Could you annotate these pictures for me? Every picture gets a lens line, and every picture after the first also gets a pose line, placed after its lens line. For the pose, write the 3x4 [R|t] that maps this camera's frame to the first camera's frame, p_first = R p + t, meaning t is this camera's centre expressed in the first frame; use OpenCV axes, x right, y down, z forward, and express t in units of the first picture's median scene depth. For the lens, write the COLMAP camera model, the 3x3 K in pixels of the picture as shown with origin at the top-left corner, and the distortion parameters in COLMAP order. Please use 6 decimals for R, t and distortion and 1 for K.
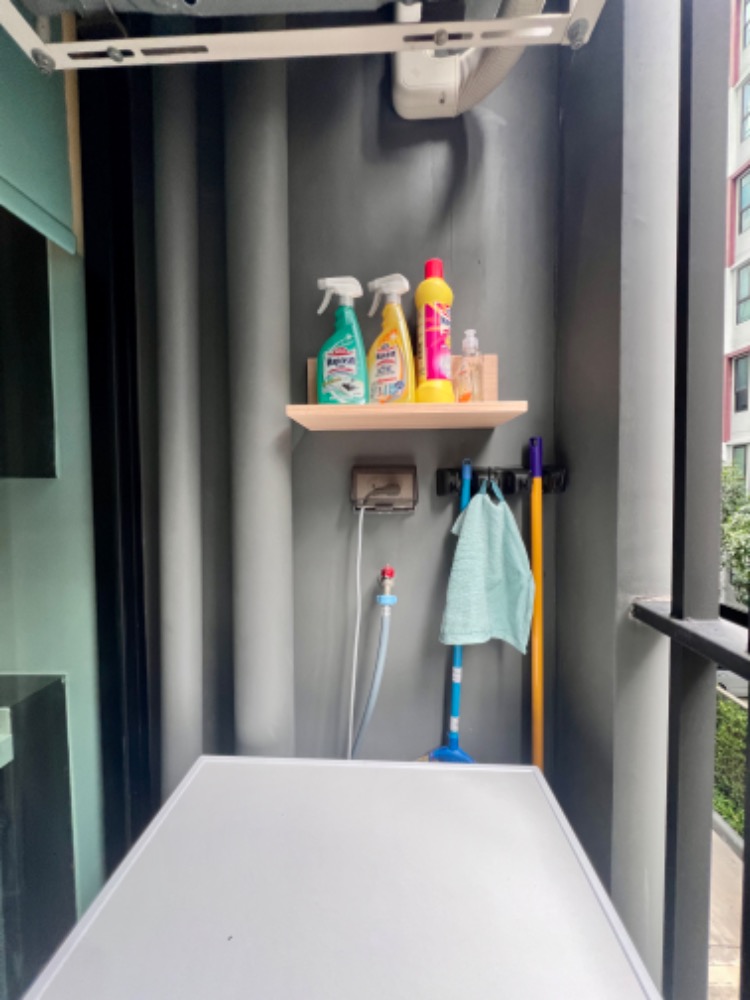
lens RADIAL K [[396.4, 0, 375.0], [0, 396.4, 500.0], [0, 0, 1]] dist [-0.001540, -0.000725]
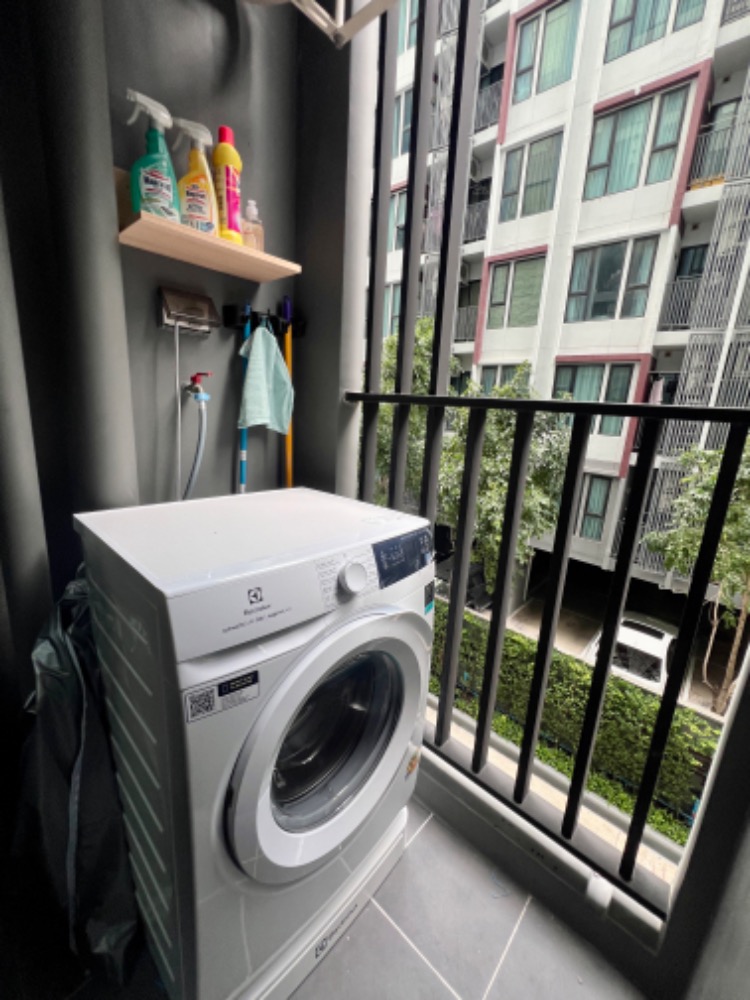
lens RADIAL K [[408.0, 0, 375.0], [0, 408.0, 500.0], [0, 0, 1]] dist [-0.001612, -0.000022]
pose [[0.643849, -0.129863, 0.754052, -0.703633], [-0.036824, 0.979091, 0.200061, 0.300481], [-0.764266, -0.156576, 0.625605, -0.390239]]
